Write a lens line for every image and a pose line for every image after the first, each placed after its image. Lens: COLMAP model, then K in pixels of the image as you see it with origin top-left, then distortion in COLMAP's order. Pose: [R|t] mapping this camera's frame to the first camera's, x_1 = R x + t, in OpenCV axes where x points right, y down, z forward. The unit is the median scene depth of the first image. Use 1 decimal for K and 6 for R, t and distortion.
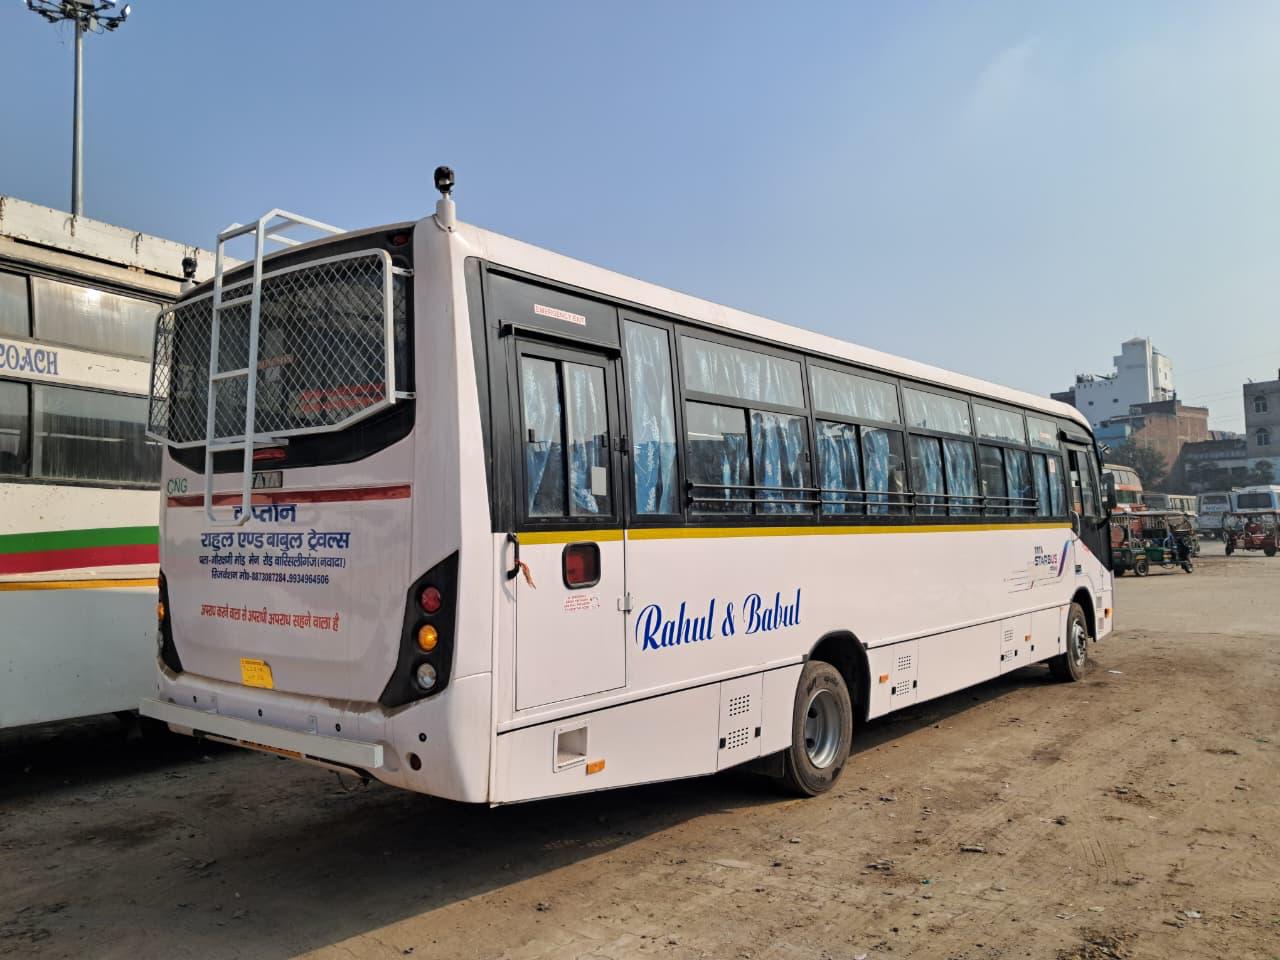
lens RADIAL K [[984.9, 0, 641.7], [0, 984.9, 460.1], [0, 0, 1]] dist [-0.042704, 0.086026]
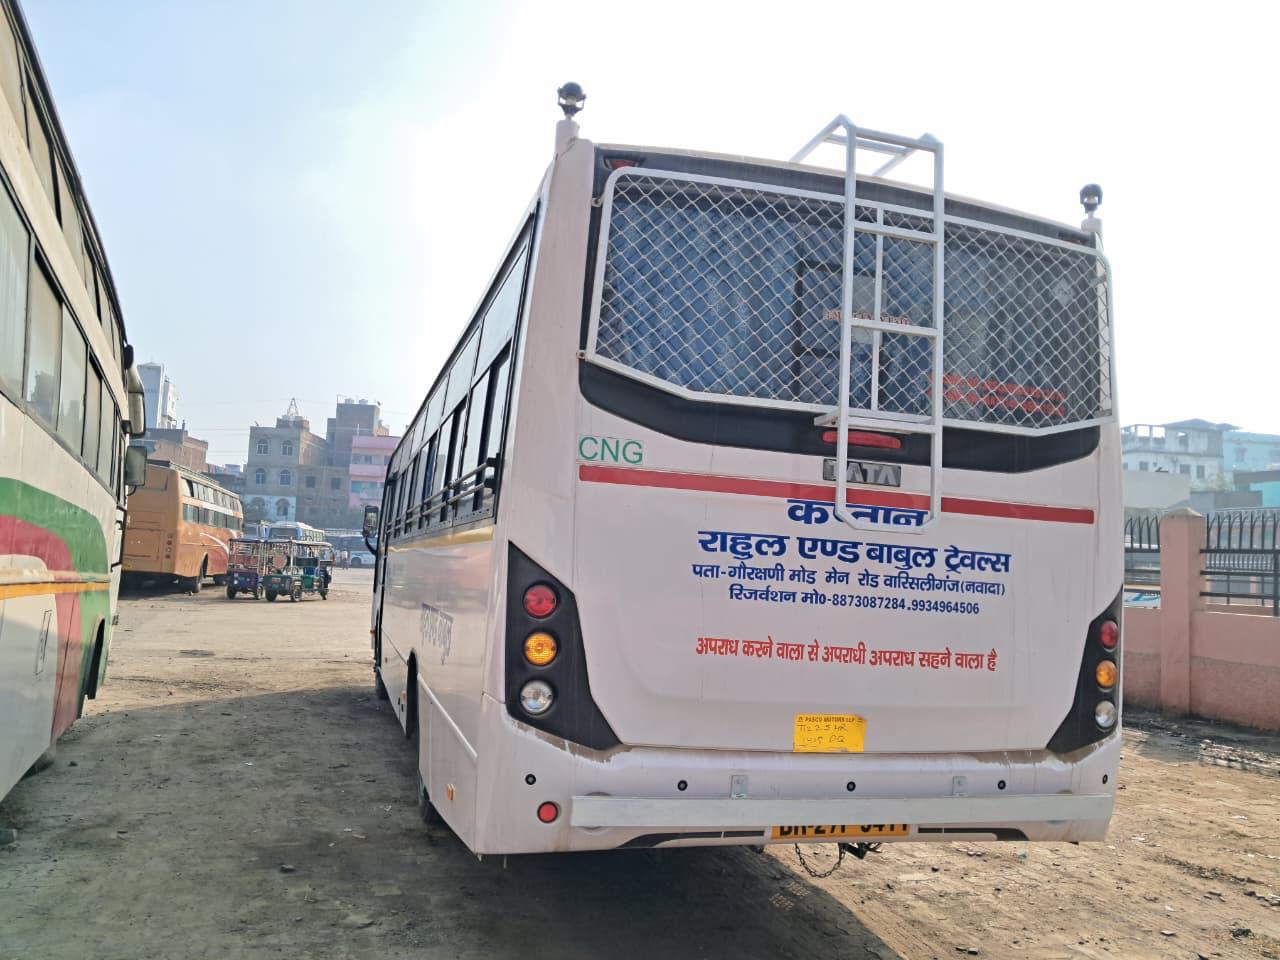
lens RADIAL K [[972.4, 0, 640.7], [0, 972.4, 484.3], [0, 0, 1]] dist [0.002142, 0.004388]
pose [[0.583815, 0.122175, 0.802641, -1.100431], [-0.122626, 0.990541, -0.061583, 0.097988], [-0.802573, -0.062471, 0.593274, 0.708282]]
